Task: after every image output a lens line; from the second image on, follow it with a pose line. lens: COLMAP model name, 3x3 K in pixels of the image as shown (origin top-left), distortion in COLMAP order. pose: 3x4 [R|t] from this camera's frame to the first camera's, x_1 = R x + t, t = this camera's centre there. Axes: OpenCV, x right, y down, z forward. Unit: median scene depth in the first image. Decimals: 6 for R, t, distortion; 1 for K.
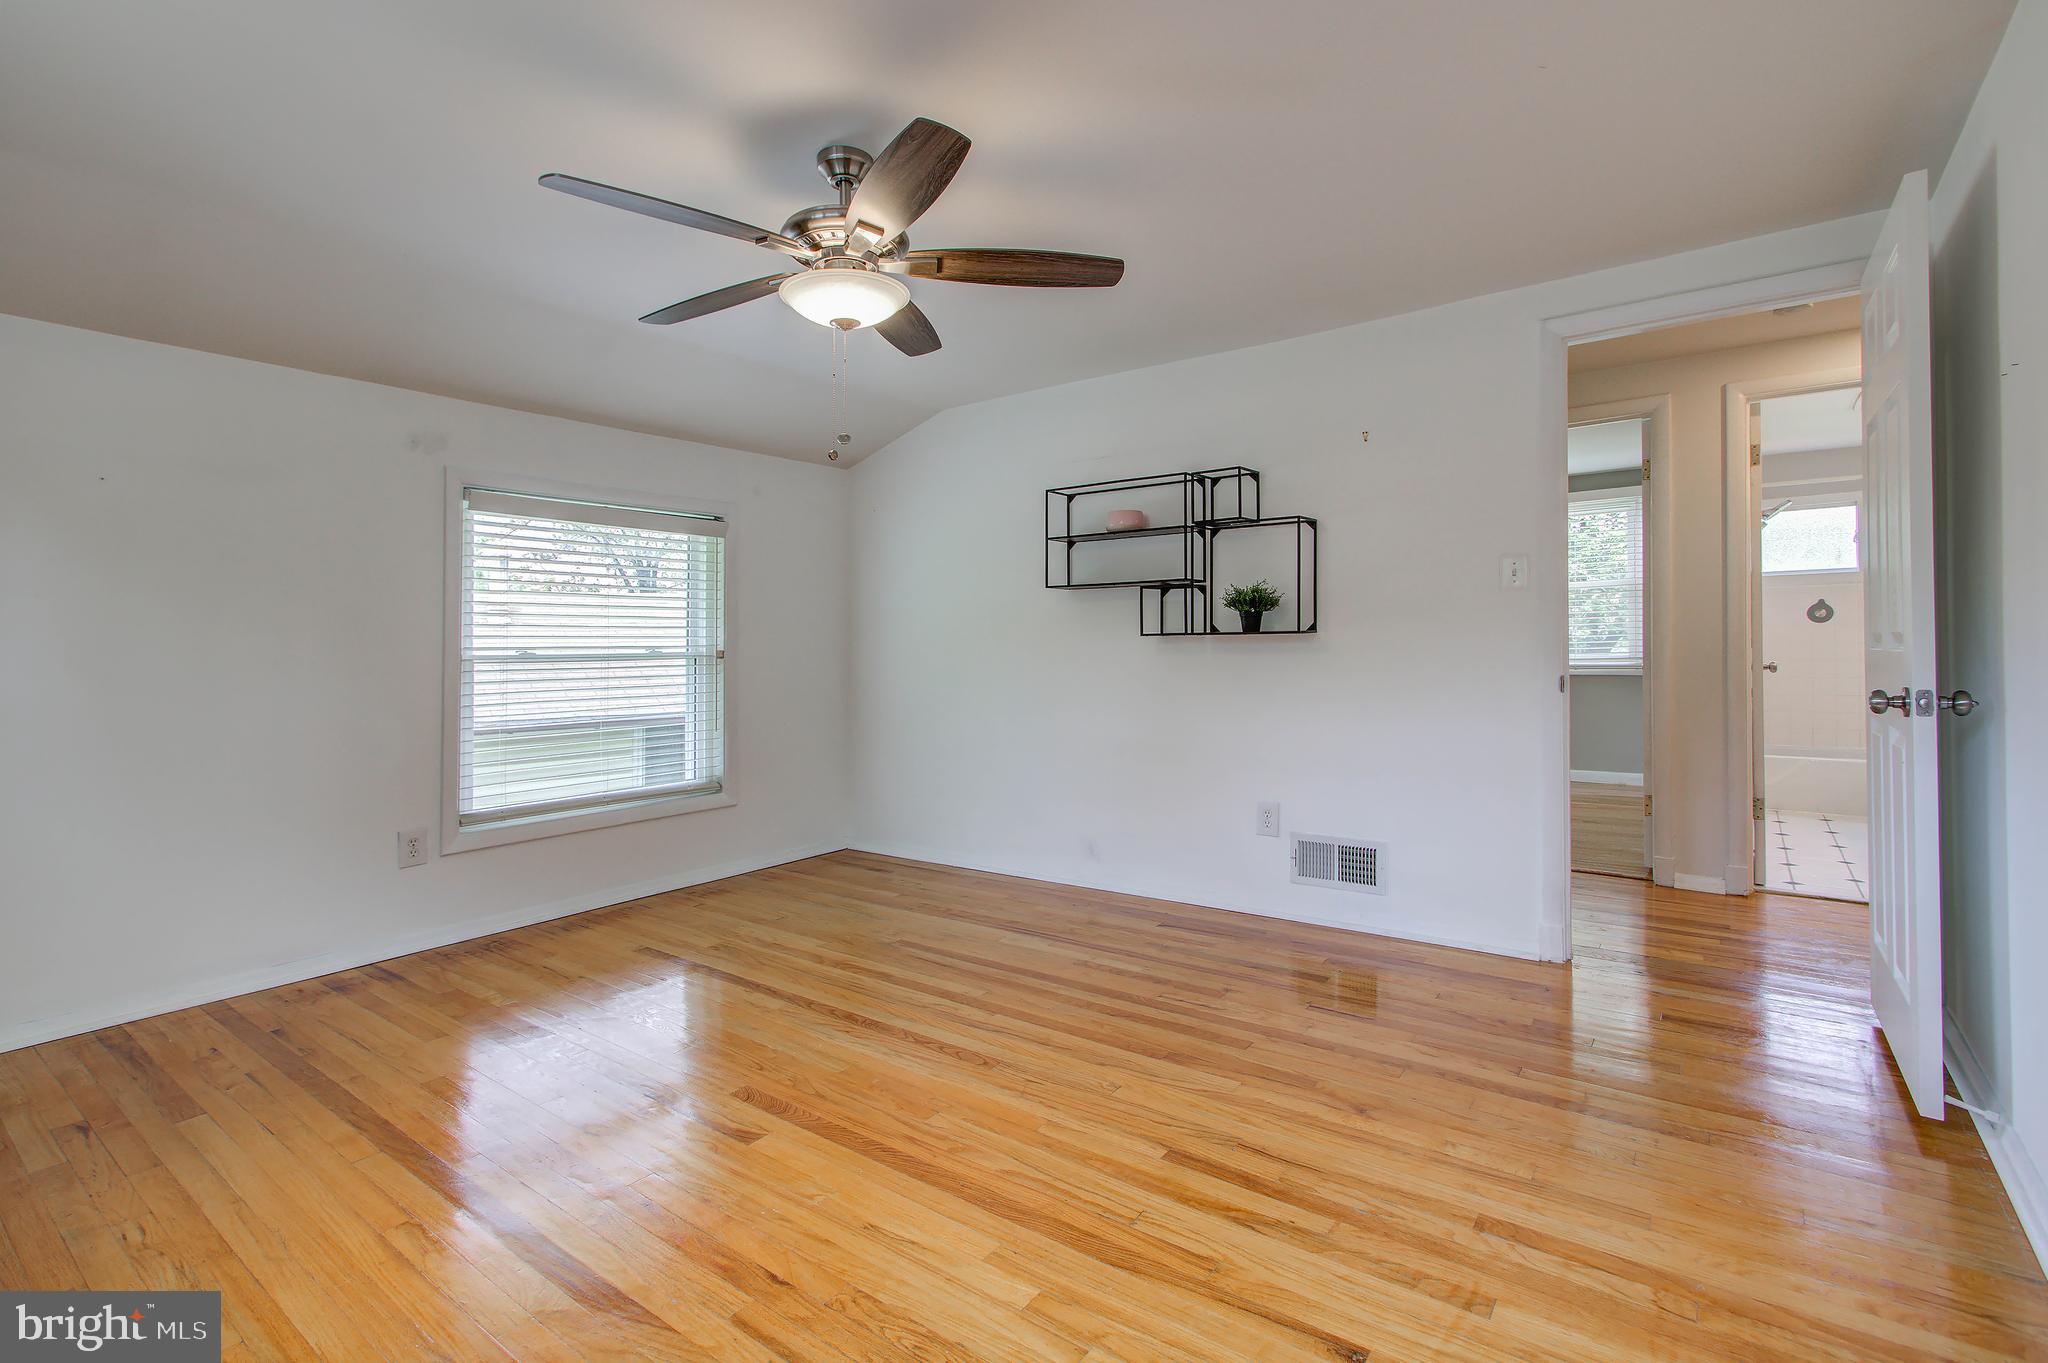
lens RADIAL K [[948.2, 0, 1026.0], [0, 948.2, 664.8], [0, 0, 1]] dist [0.001383, 0.000390]
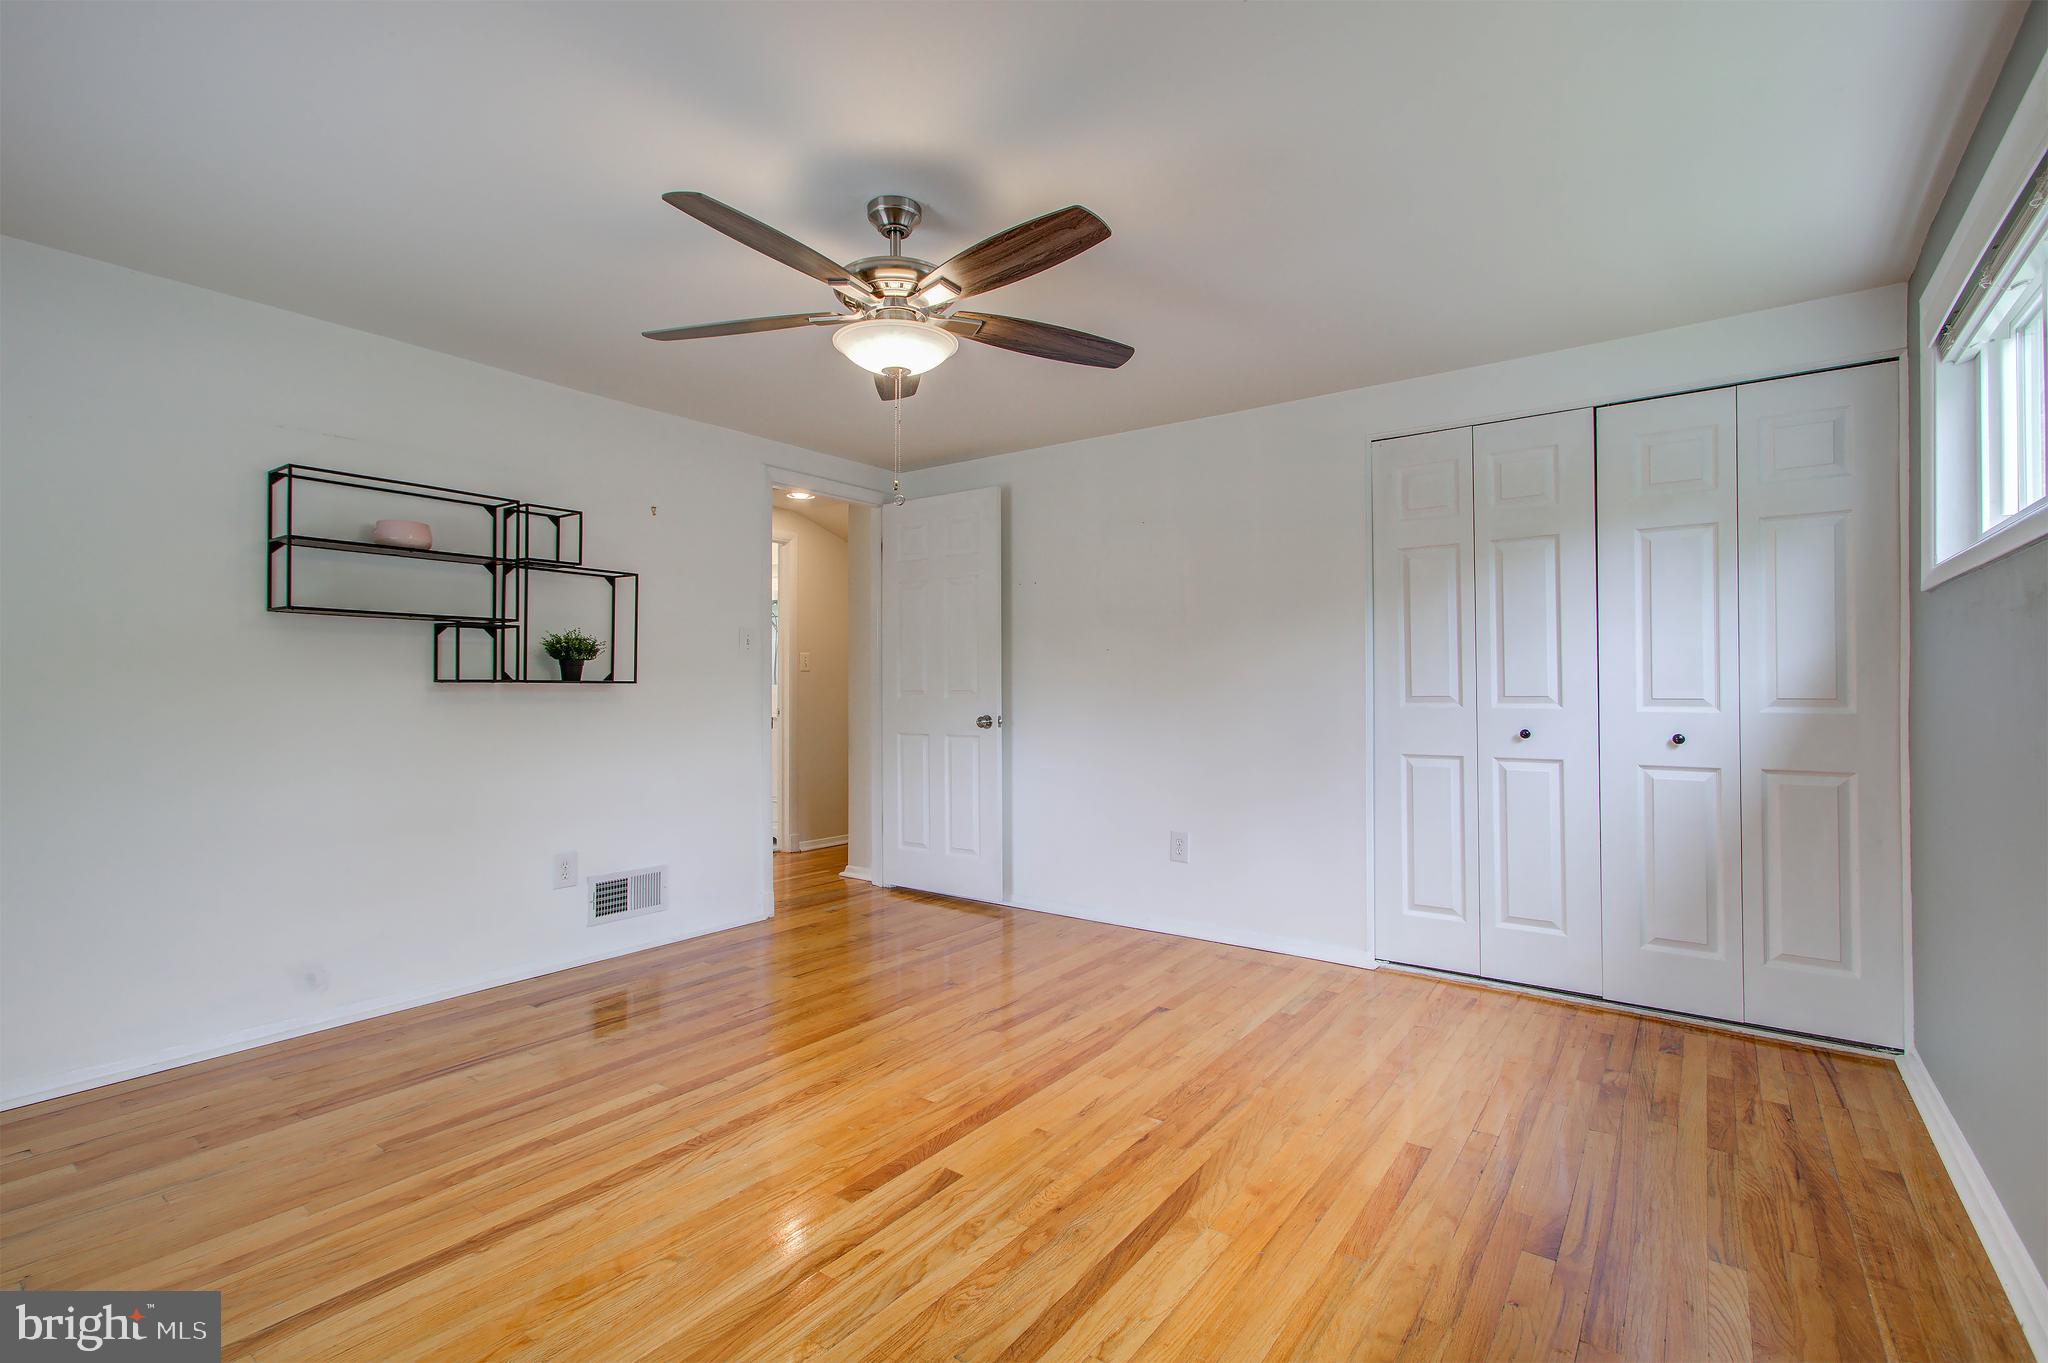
lens RADIAL K [[965.1, 0, 1034.2], [0, 965.1, 724.6], [0, 0, 1]] dist [-0.000927, 0.000142]
pose [[-0.027051, -0.024901, 0.999324, -0.821254], [0.023407, 0.999400, 0.025537, -0.003297], [-0.999360, 0.024082, -0.026452, 0.581675]]
